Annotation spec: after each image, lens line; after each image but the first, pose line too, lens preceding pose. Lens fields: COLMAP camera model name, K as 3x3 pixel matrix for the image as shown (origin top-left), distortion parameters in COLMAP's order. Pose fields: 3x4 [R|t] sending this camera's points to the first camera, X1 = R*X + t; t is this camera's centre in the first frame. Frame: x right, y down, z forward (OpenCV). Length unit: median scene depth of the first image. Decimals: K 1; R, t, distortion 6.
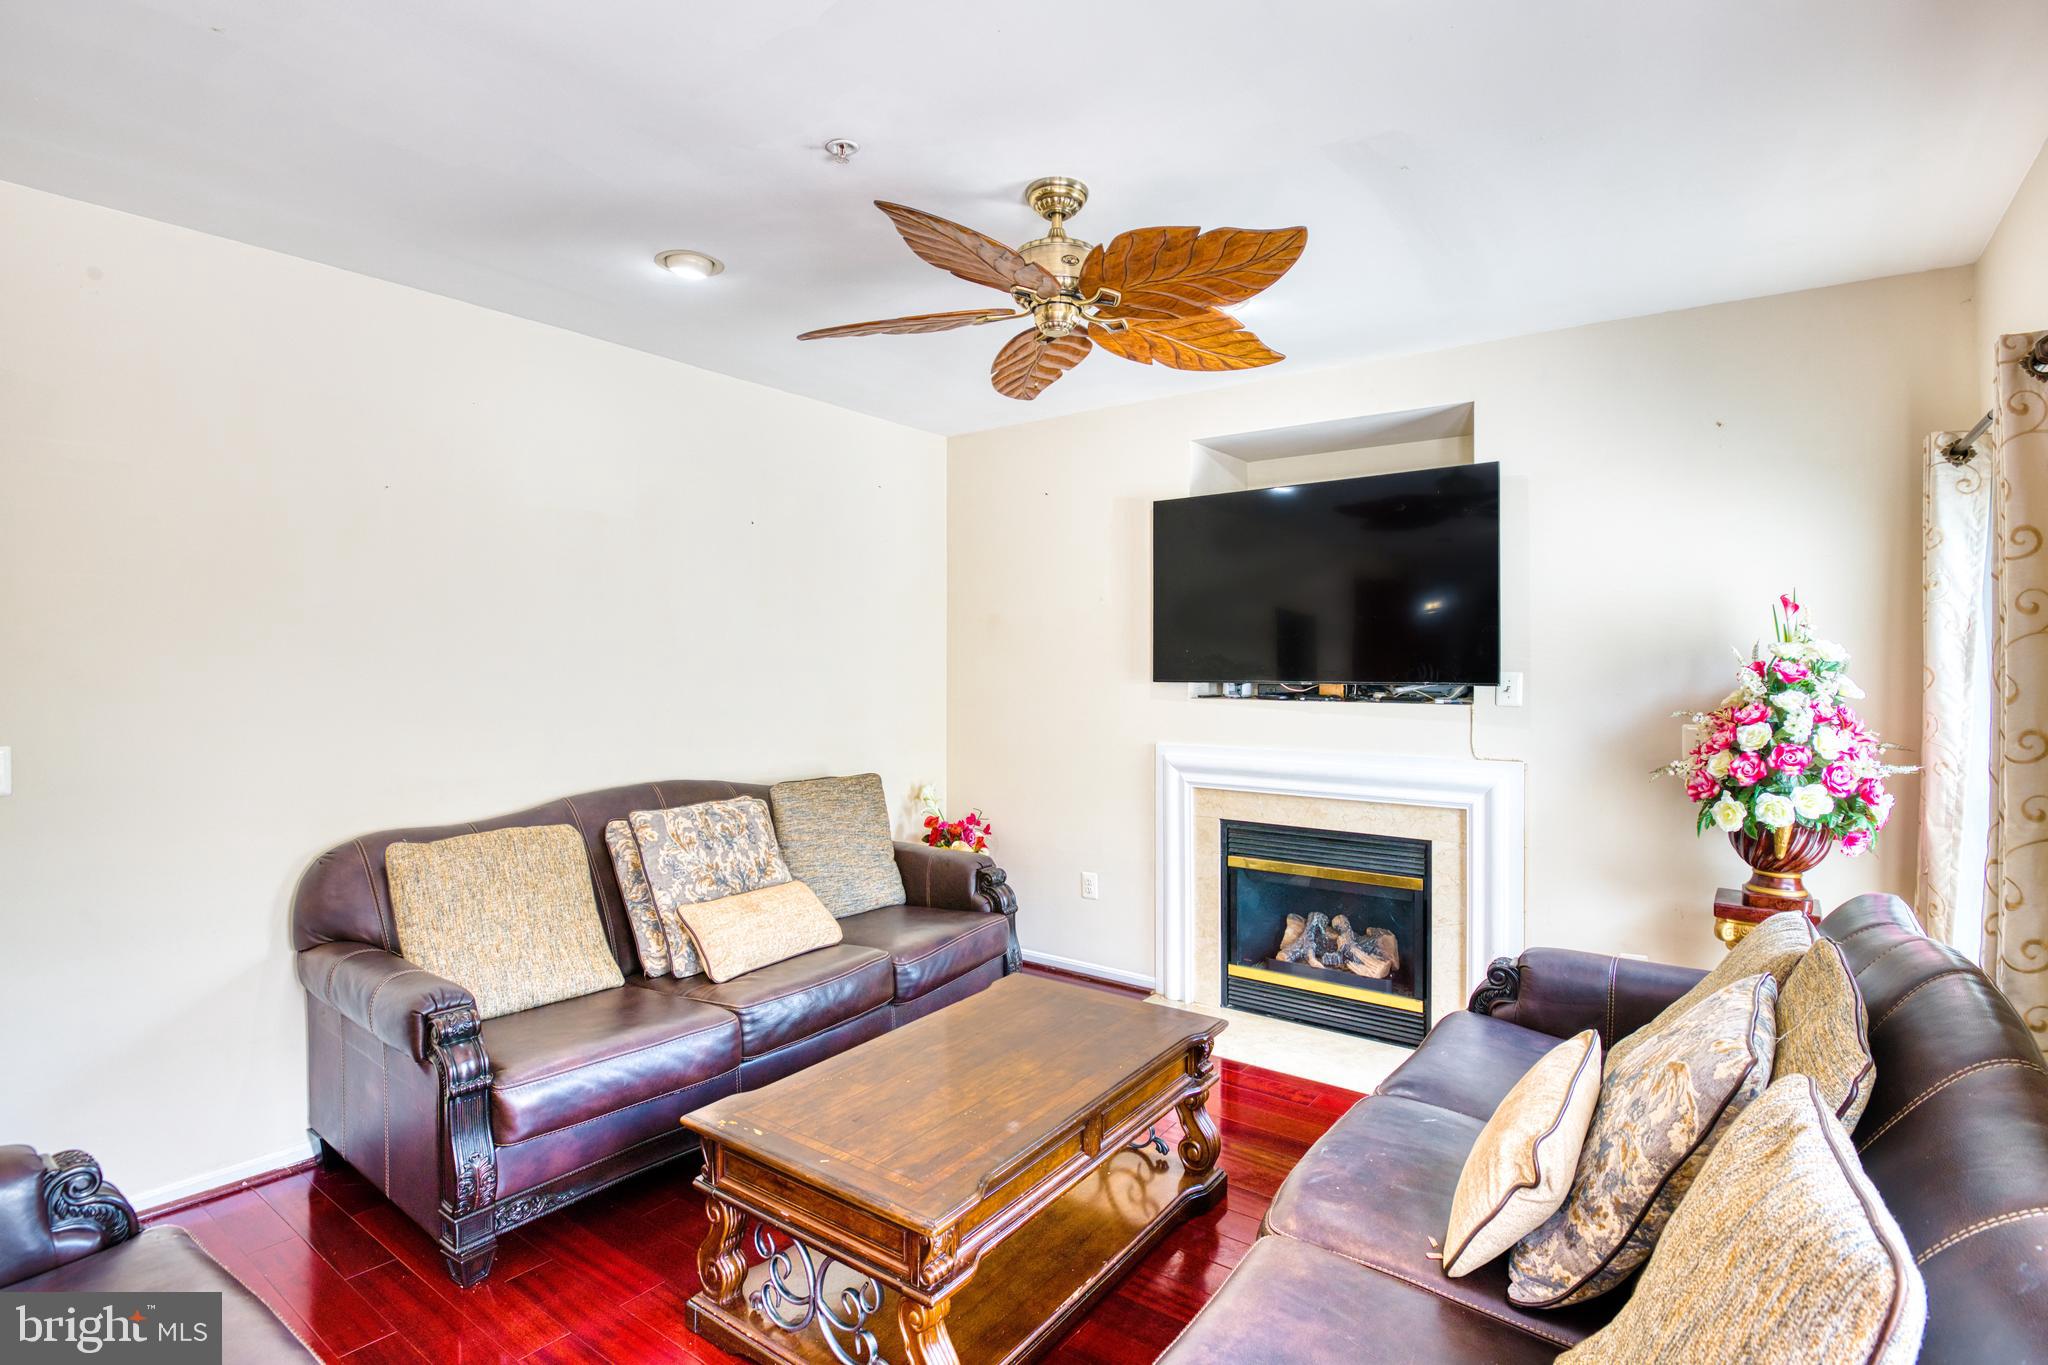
lens RADIAL K [[990.5, 0, 1062.3], [0, 990.5, 667.6], [0, 0, 1]] dist [0.000338, -0.028747]
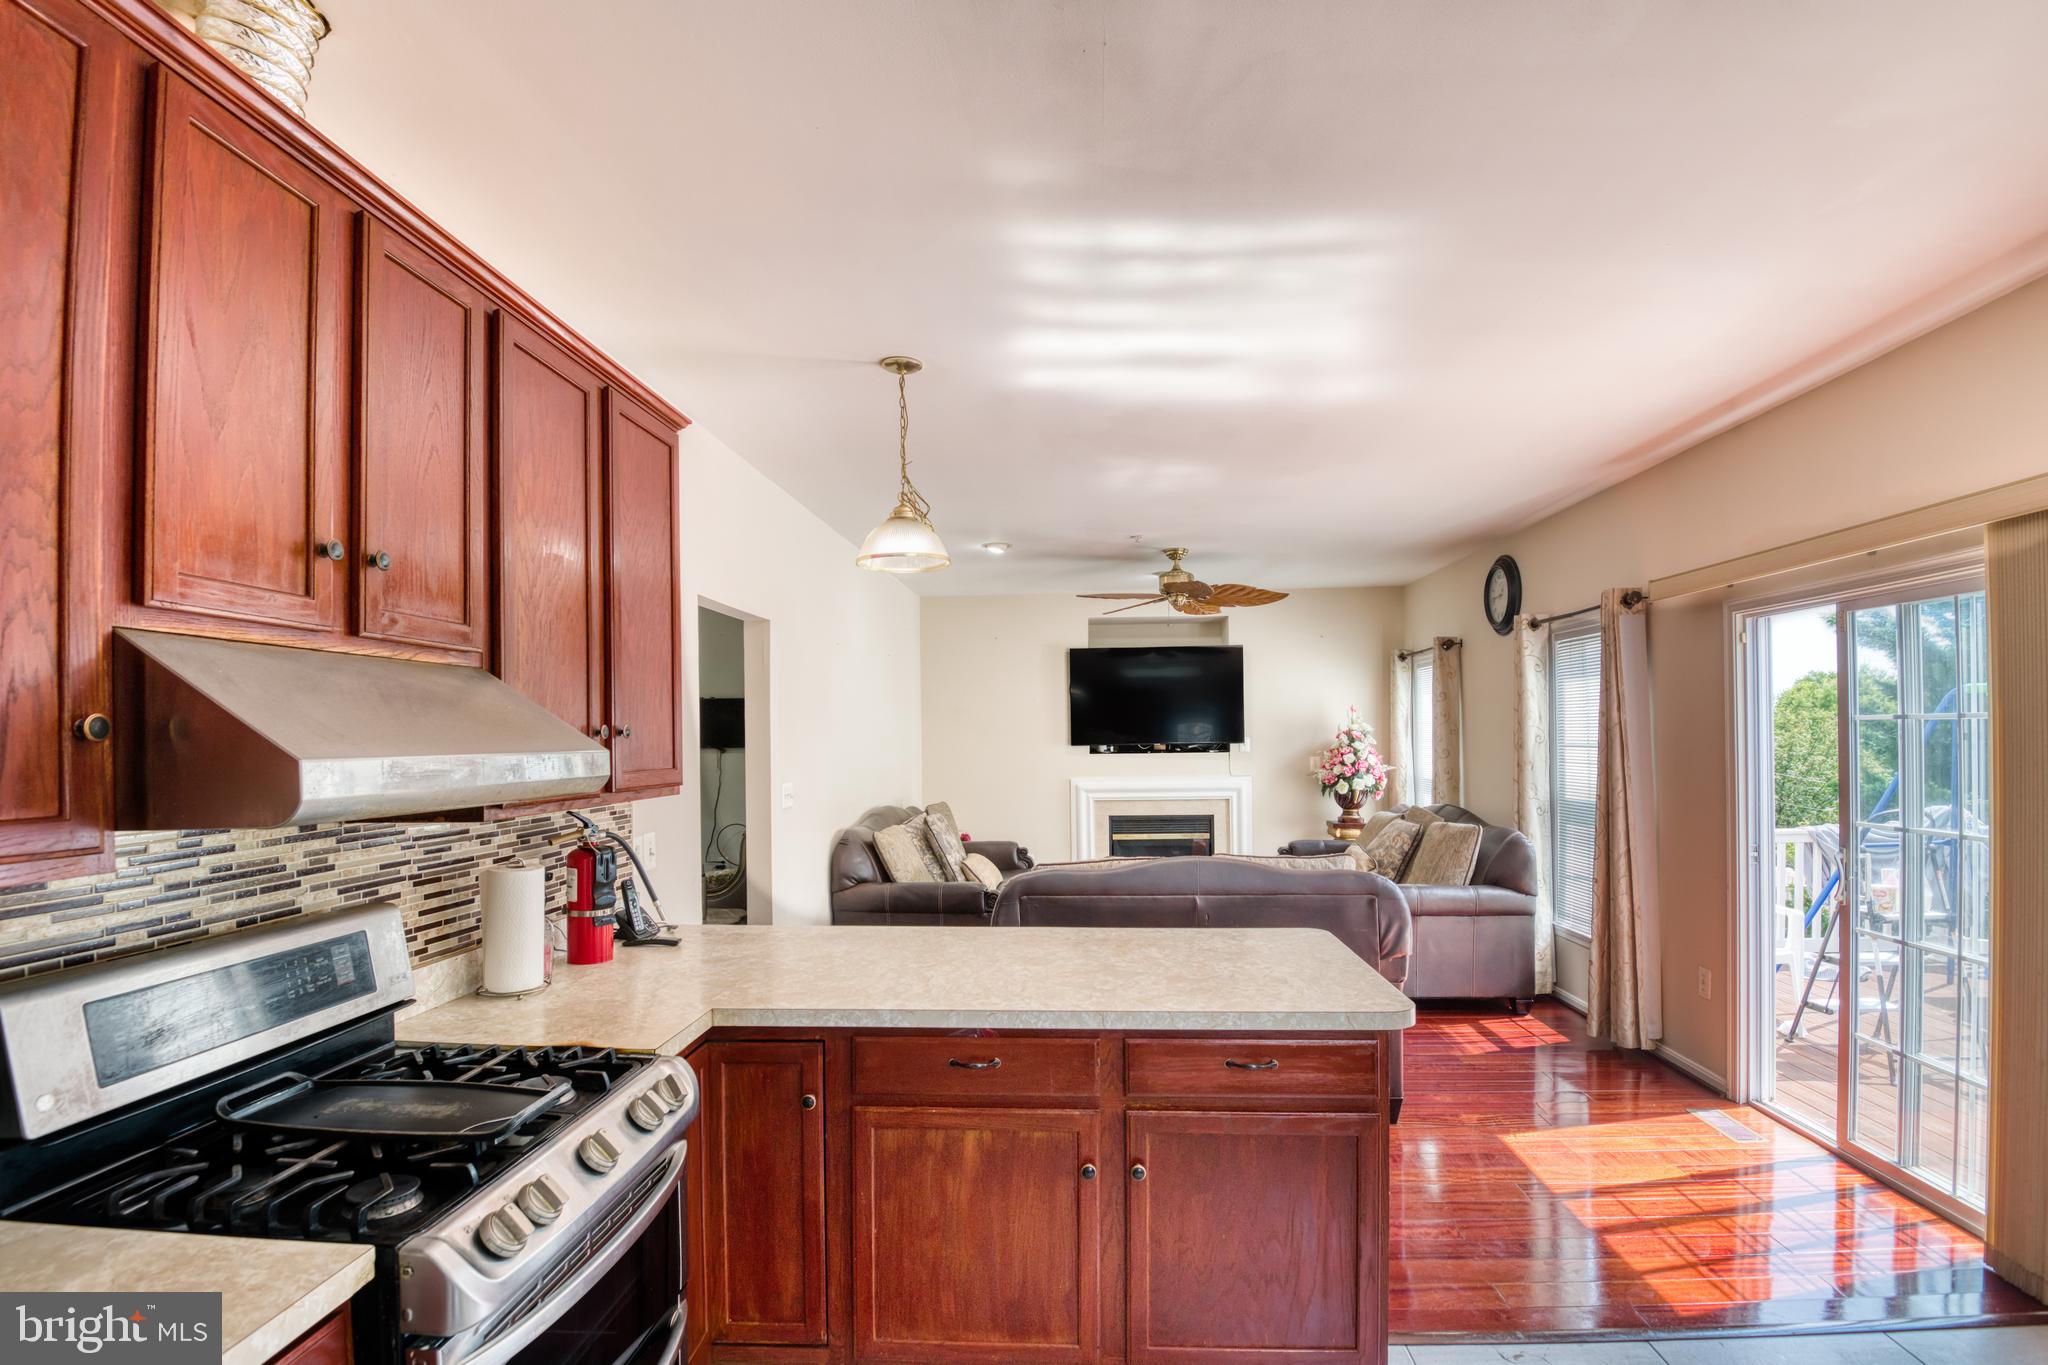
lens RADIAL K [[1003.5, 0, 1075.0], [0, 1003.5, 727.3], [0, 0, 1]] dist [0.002127, -0.028915]
pose [[0.835131, -0.011482, 0.549931, -1.033815], [0.018302, 0.999809, -0.006918, -0.007848], [-0.549746, 0.015842, 0.835181, -0.643516]]
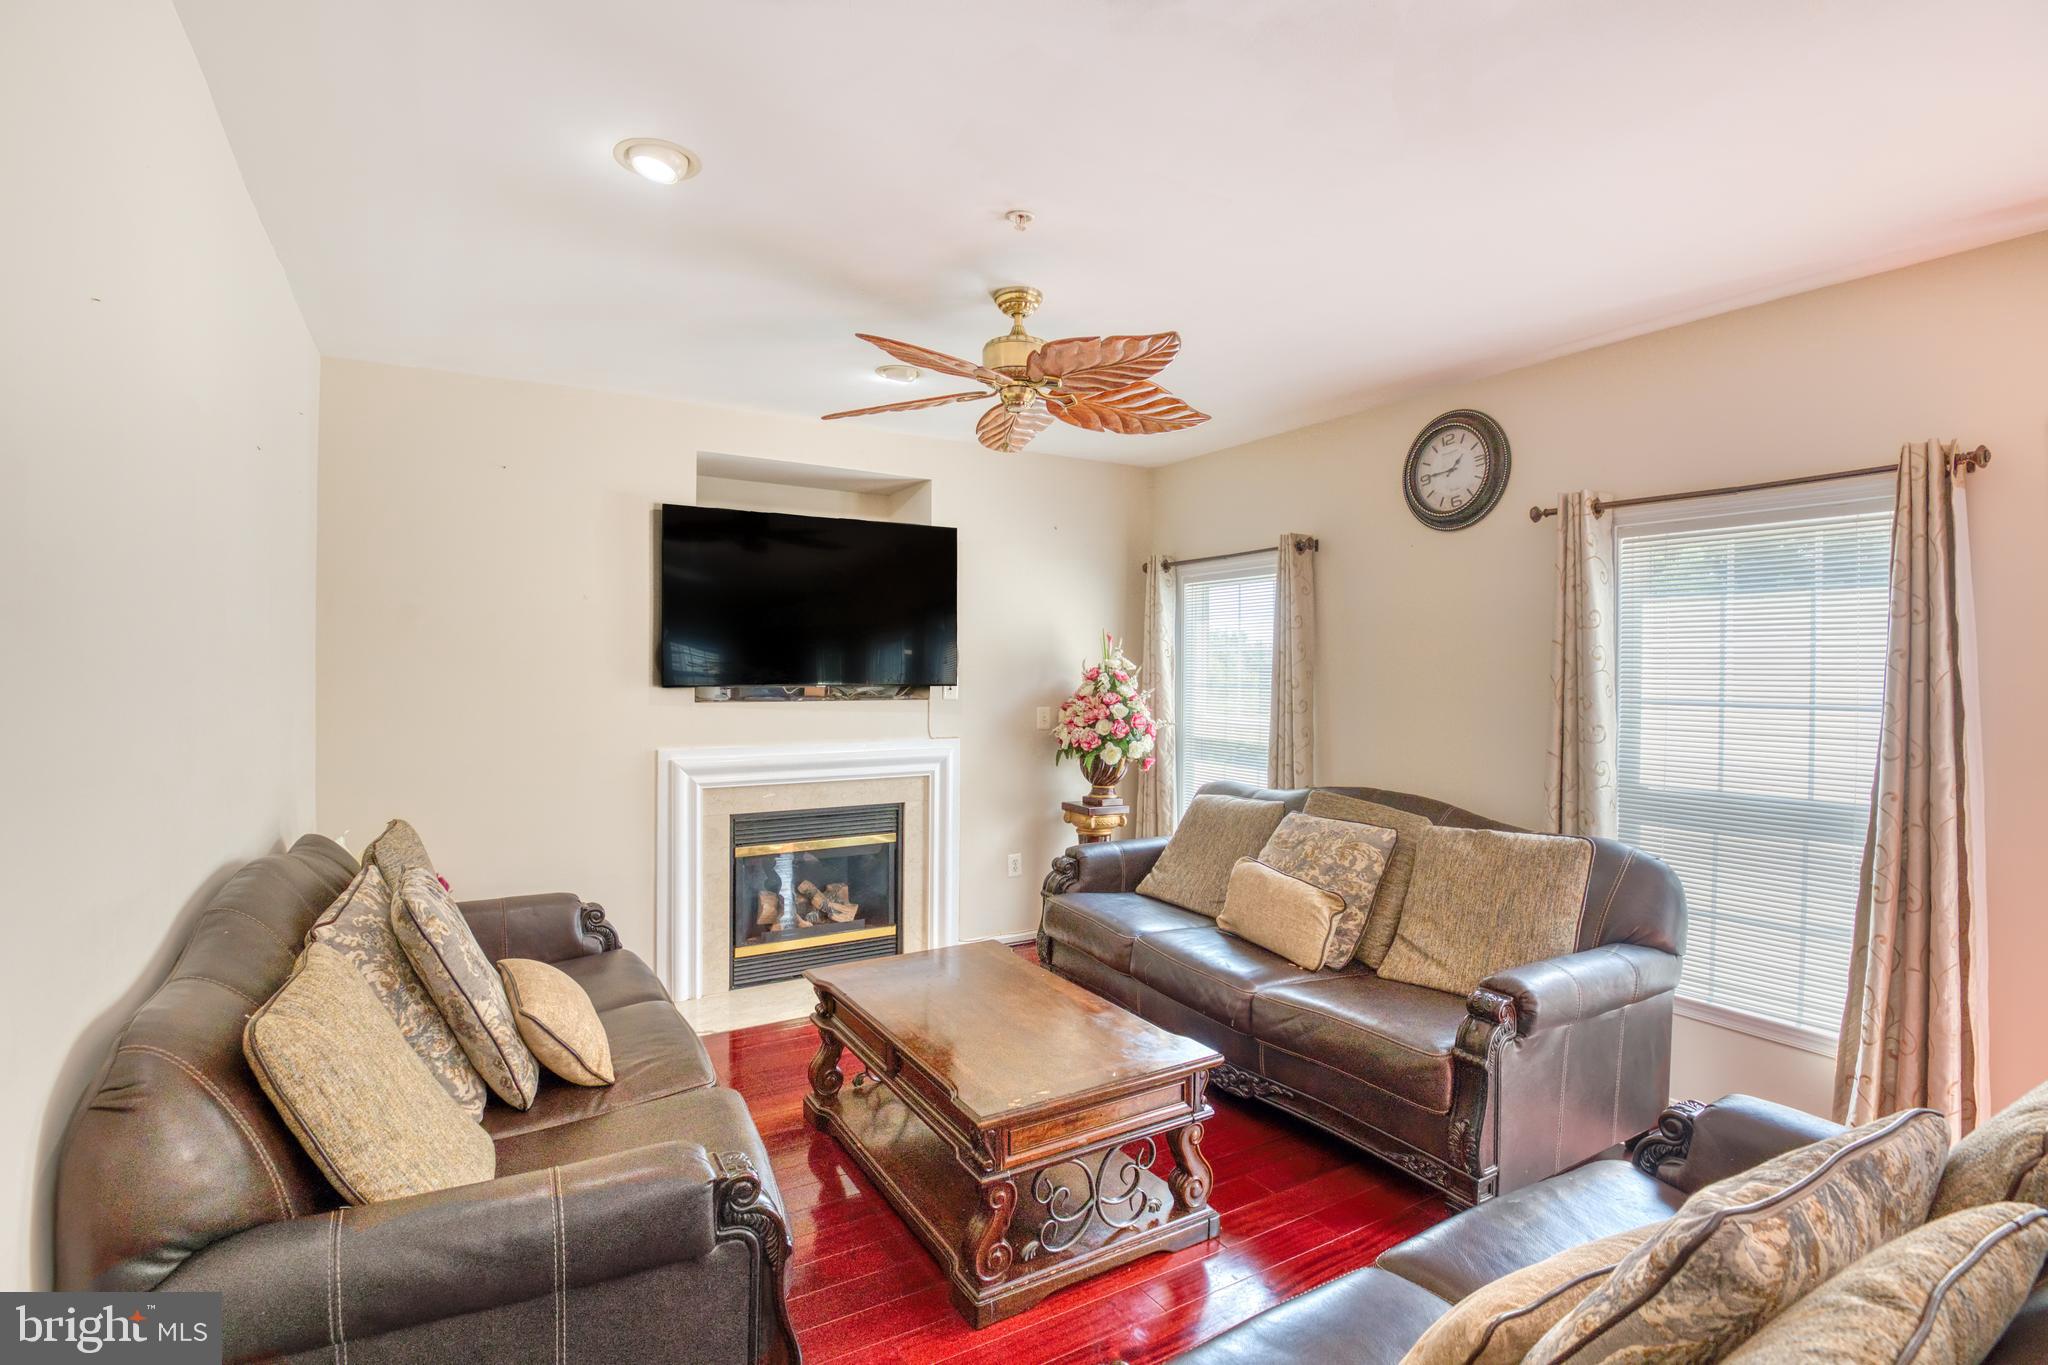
lens RADIAL K [[960.9, 0, 1034.9], [0, 960.9, 672.4], [0, 0, 1]] dist [0.000241, -0.023857]
pose [[0.405910, -0.006559, 0.913889, -0.693489], [-0.003133, 0.999958, 0.008568, -0.011225], [-0.913907, -0.006341, 0.405873, 0.297180]]
